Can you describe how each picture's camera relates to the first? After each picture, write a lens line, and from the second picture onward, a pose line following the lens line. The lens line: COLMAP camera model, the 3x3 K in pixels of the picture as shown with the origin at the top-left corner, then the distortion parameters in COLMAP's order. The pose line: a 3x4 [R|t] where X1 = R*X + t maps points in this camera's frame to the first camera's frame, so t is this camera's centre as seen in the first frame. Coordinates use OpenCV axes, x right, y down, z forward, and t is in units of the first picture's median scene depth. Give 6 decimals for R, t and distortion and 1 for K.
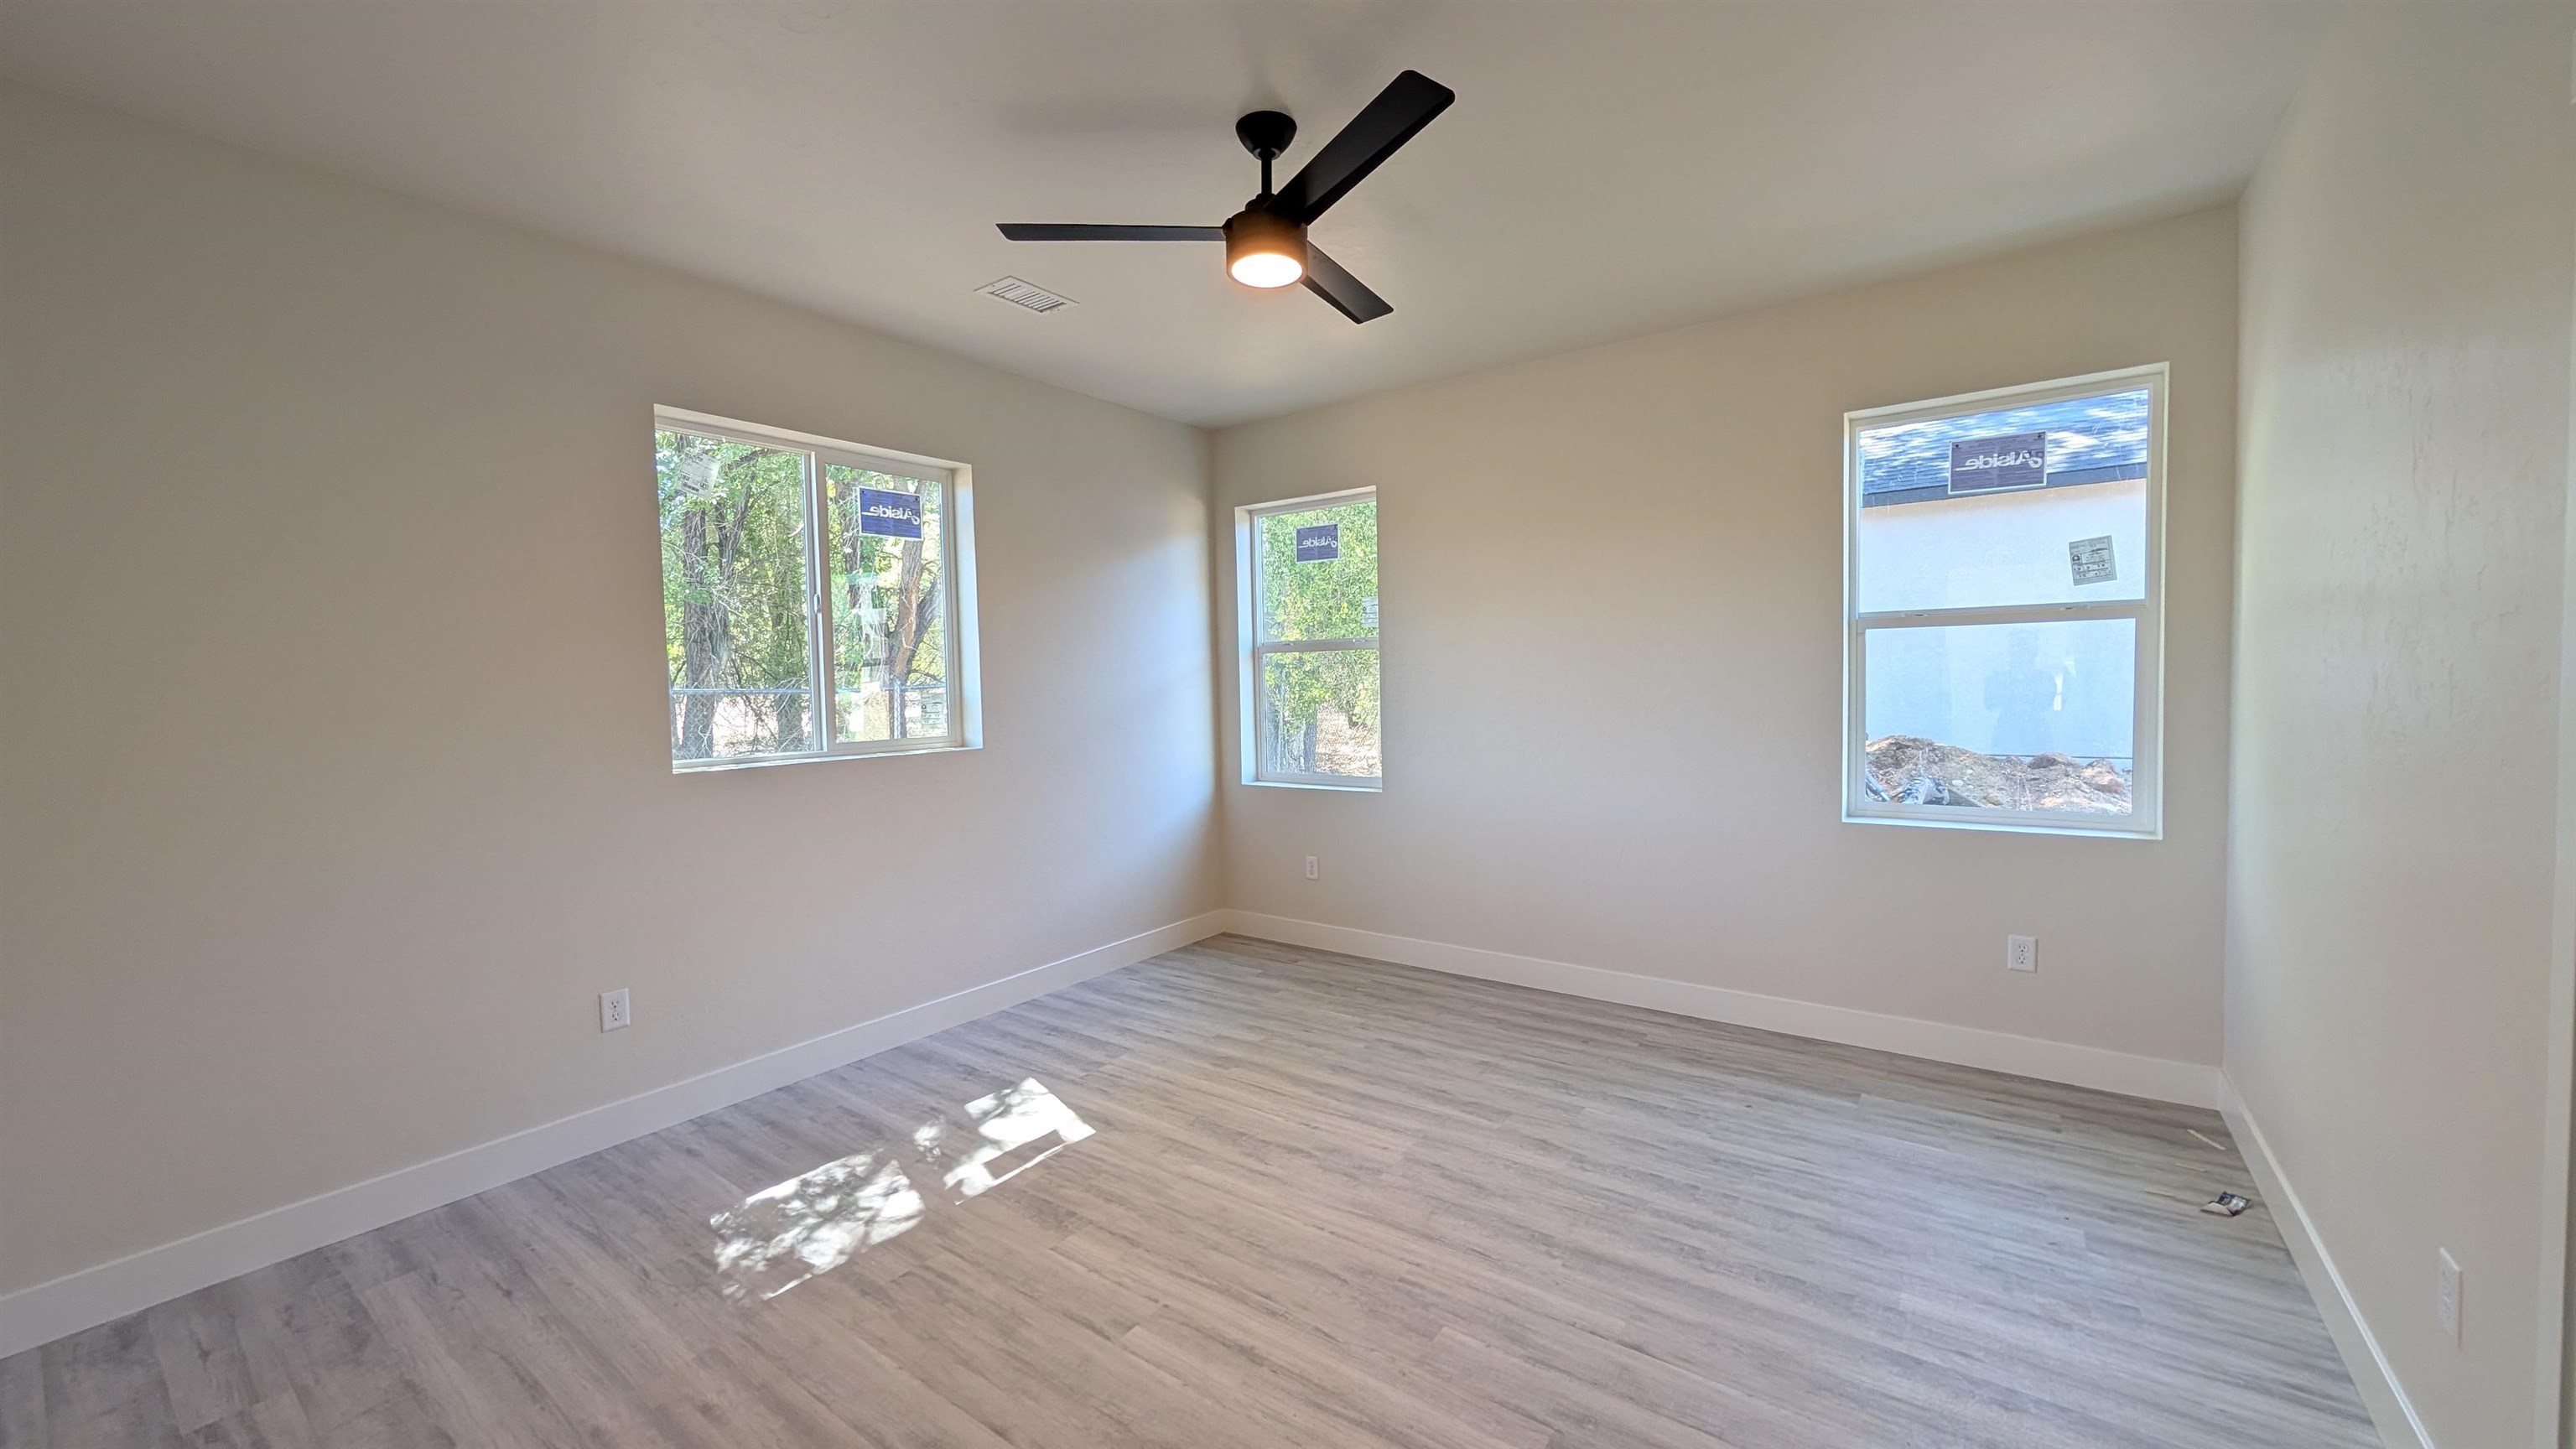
lens RADIAL K [[969.3, 0, 1288.0], [0, 969.3, 724.5], [0, 0, 1]] dist [-0.000896, -0.000093]
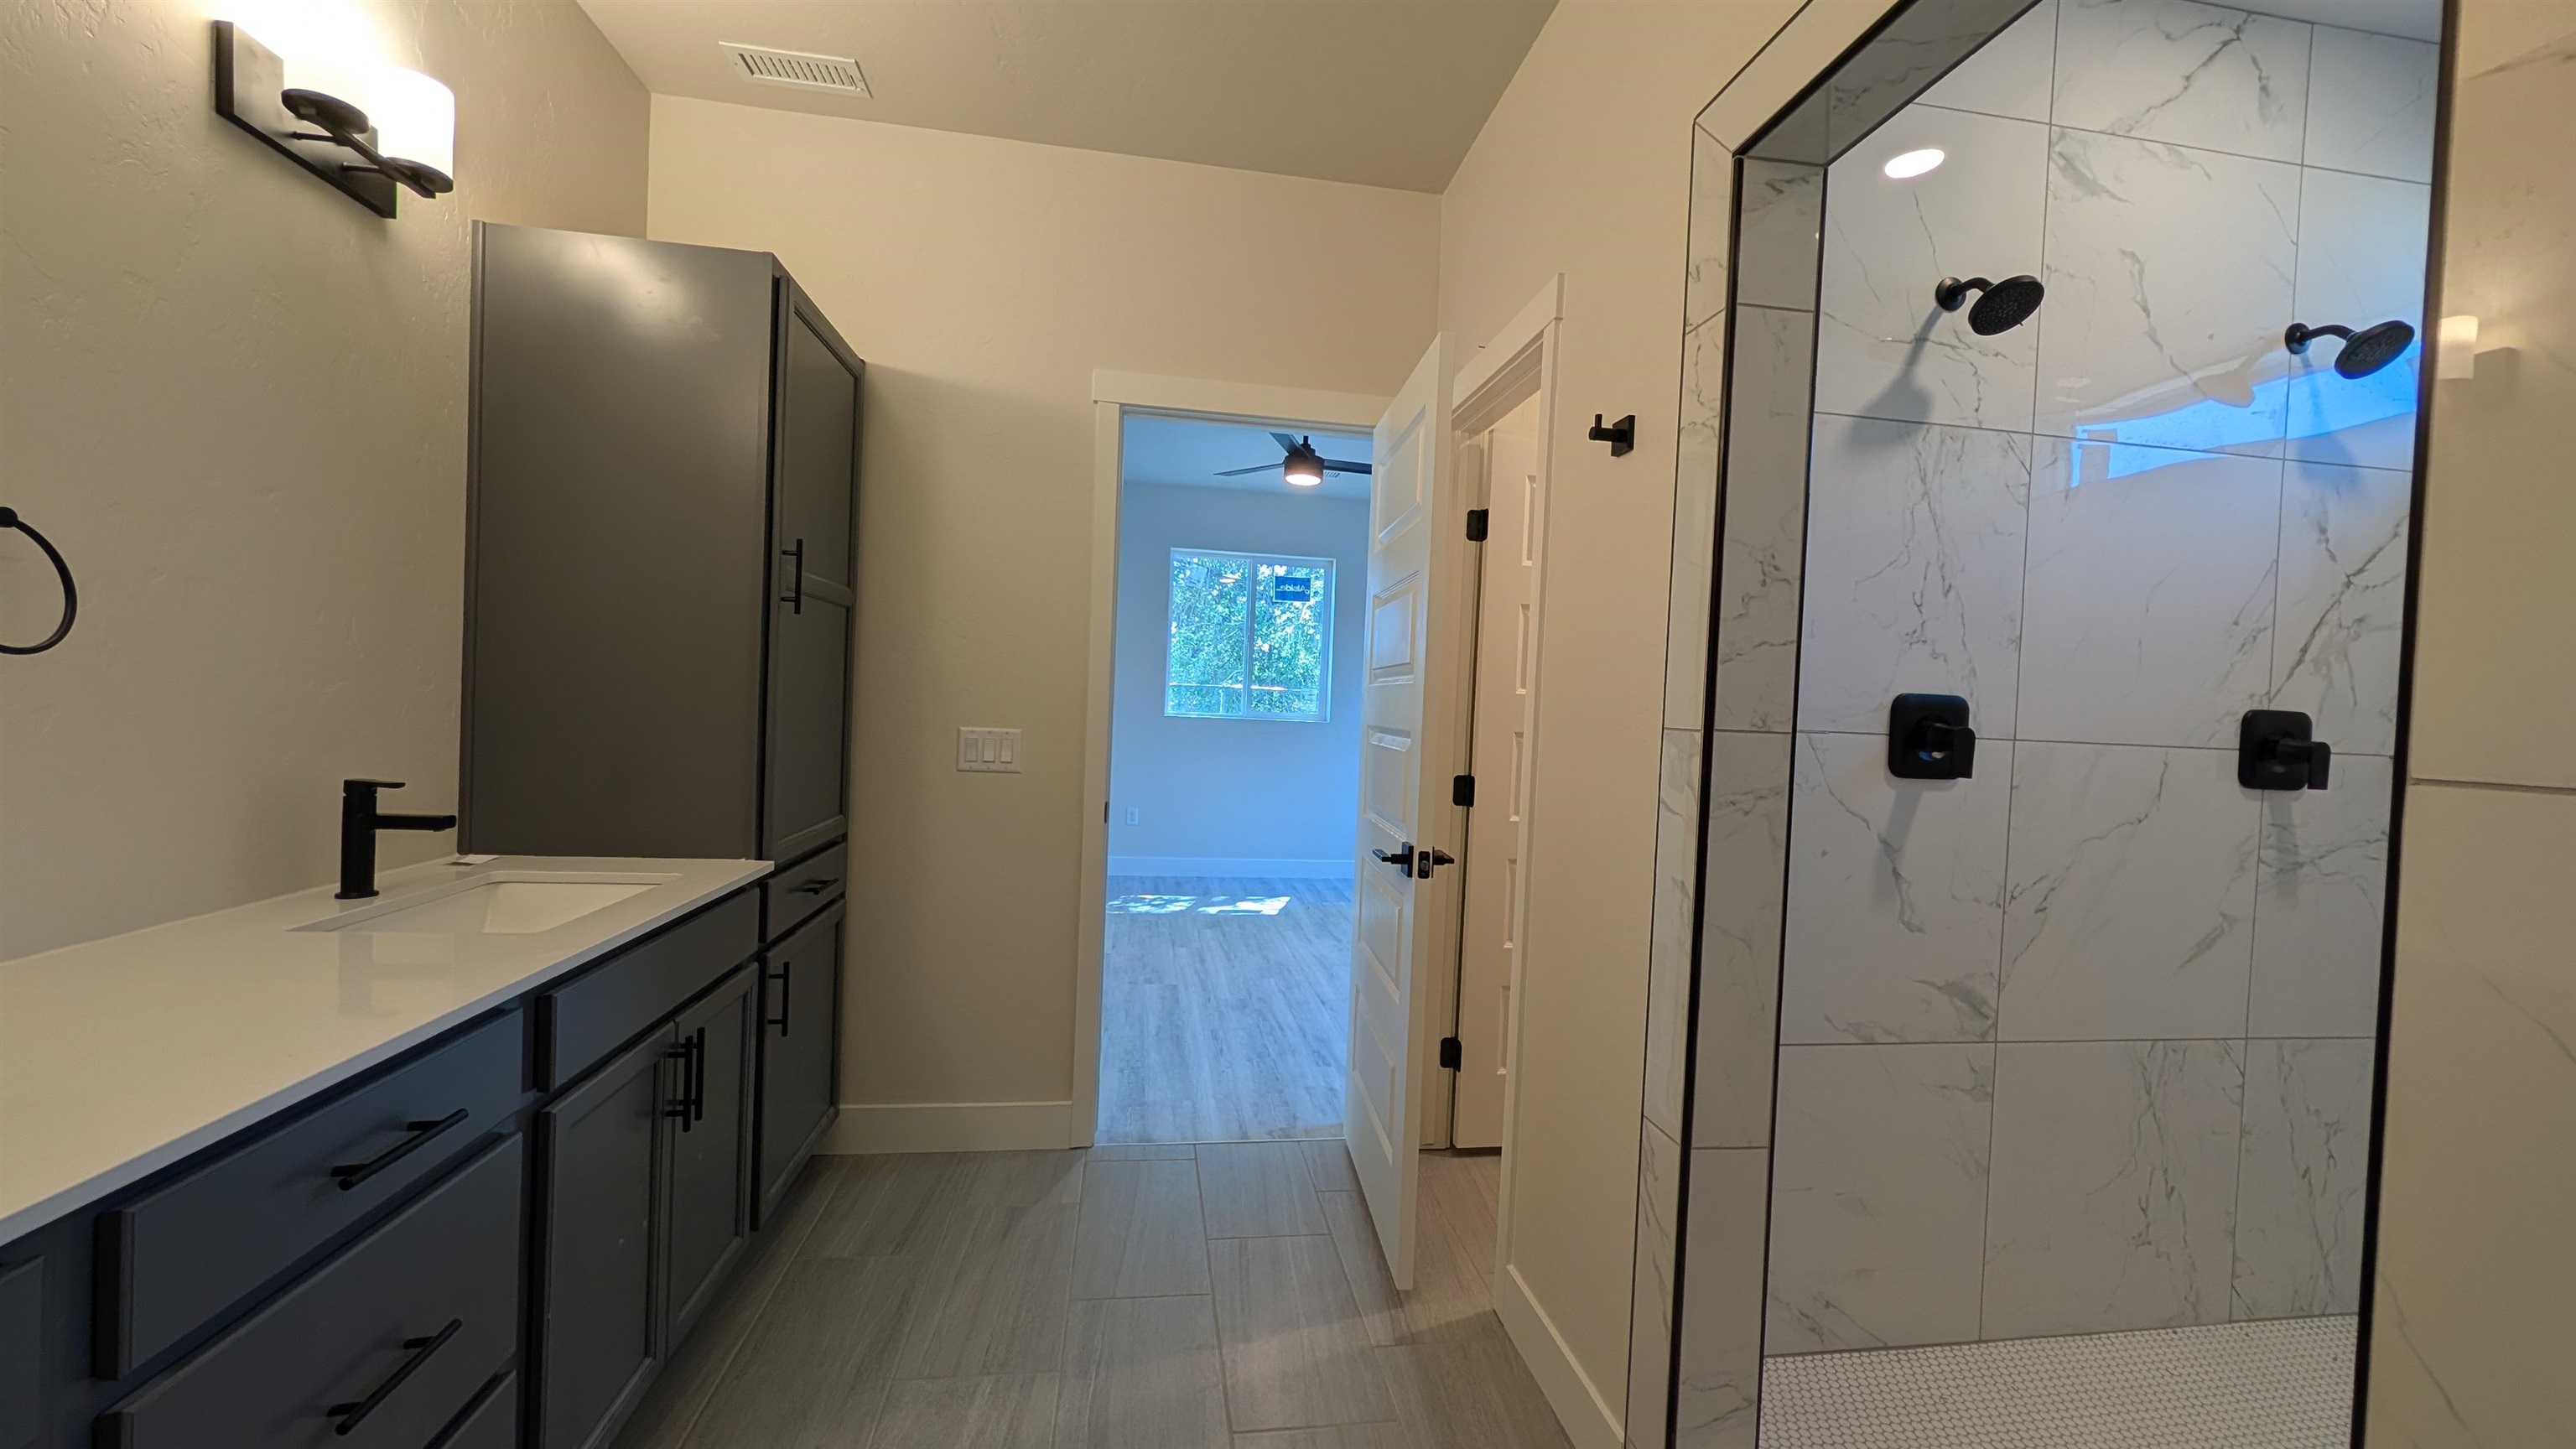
lens RADIAL K [[969.3, 0, 1288.0], [0, 969.3, 724.5], [0, 0, 1]] dist [-0.000896, -0.000093]
pose [[0.696410, 0.068013, -0.714414, 1.135809], [-0.090501, 0.995875, 0.006587, 0.034381], [0.711915, 0.060068, 0.699692, -0.339574]]
